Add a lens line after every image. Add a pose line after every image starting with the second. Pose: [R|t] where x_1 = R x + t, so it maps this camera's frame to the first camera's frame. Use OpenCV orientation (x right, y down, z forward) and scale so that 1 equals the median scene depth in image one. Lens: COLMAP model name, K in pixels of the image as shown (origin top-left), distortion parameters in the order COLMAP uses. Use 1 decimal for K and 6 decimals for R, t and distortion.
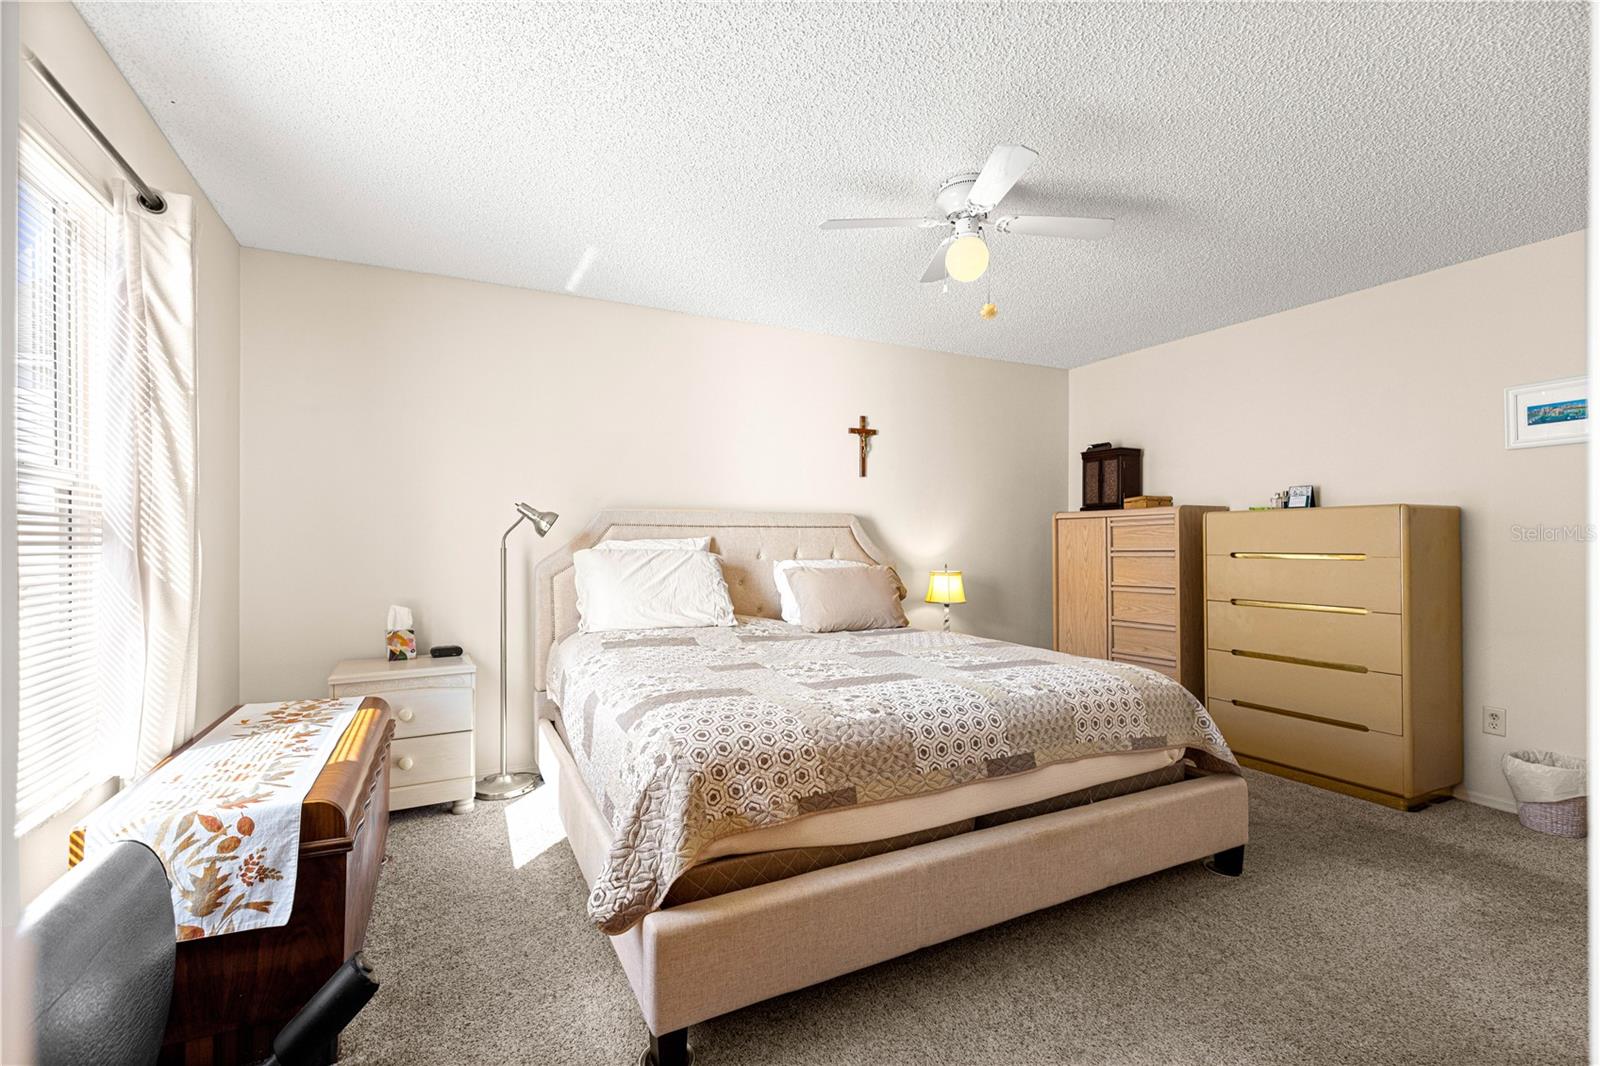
lens RADIAL K [[705.4, 0, 798.0], [0, 705.4, 540.7], [0, 0, 1]] dist [0.006309, 0.000687]
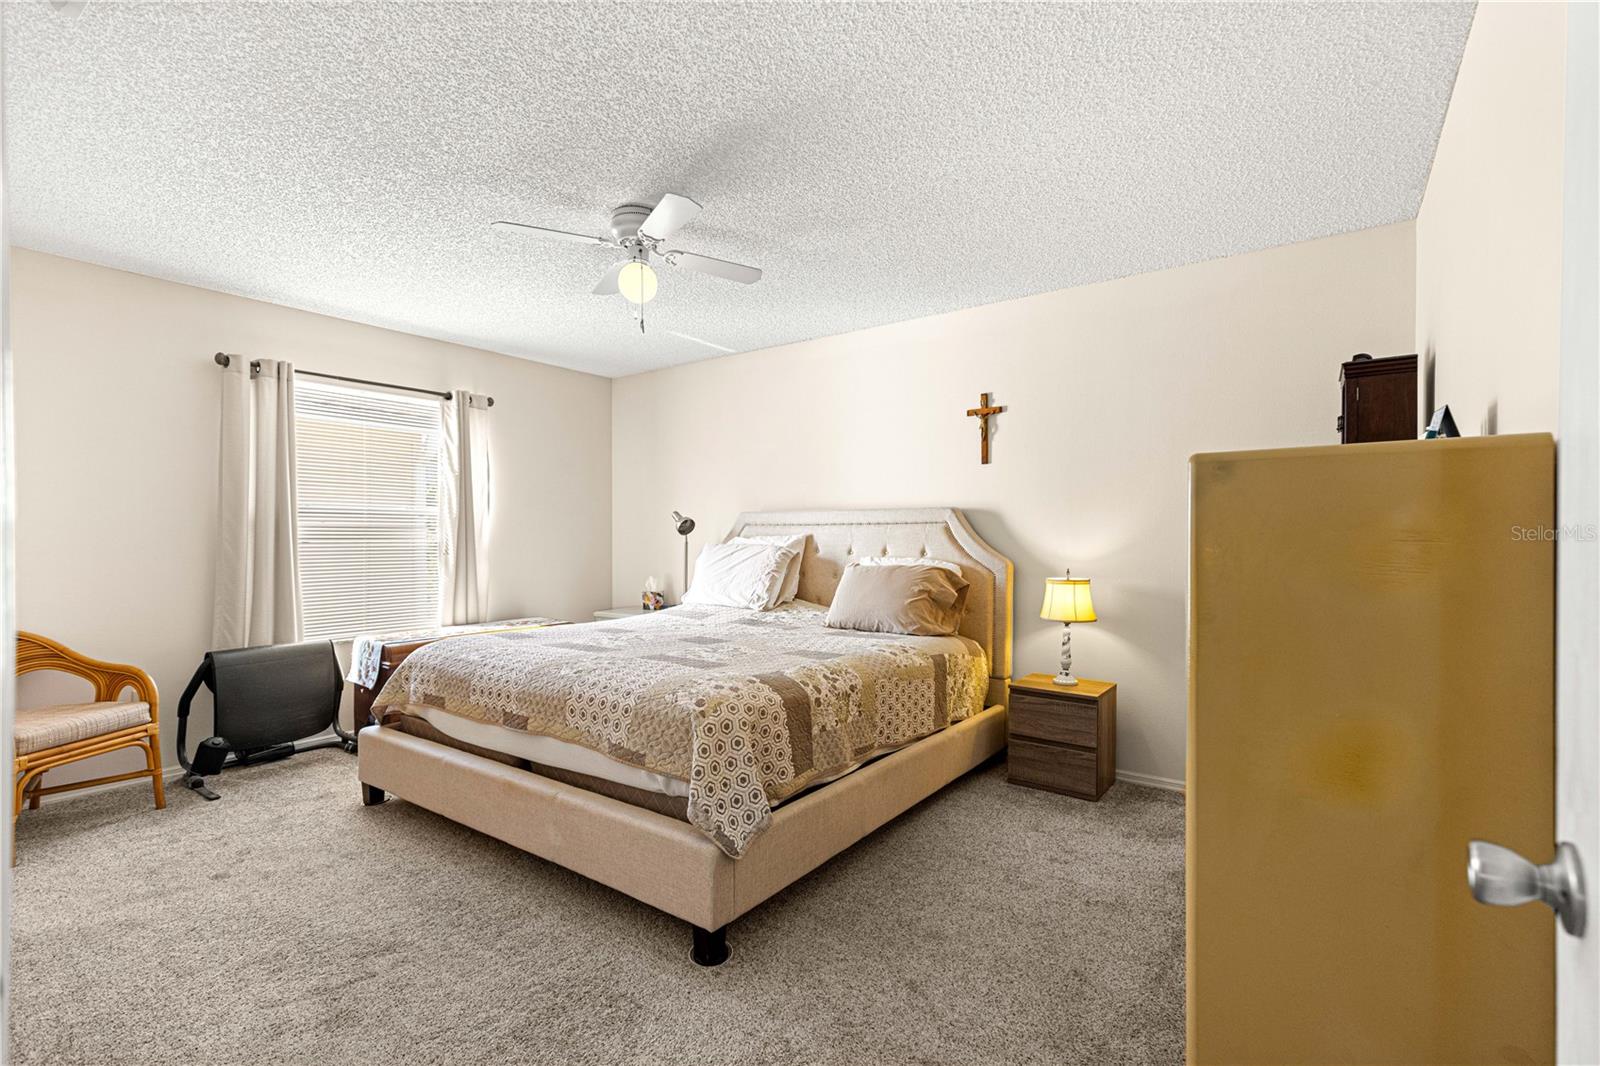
lens RADIAL K [[728.0, 0, 806.7], [0, 728.0, 518.3], [0, 0, 1]] dist [0.009821, 0.000083]
pose [[0.460811, -0.015069, -0.887370, 1.480634], [-0.000898, 0.999847, -0.017445, -0.016131], [0.887498, 0.008836, 0.460727, 0.754998]]
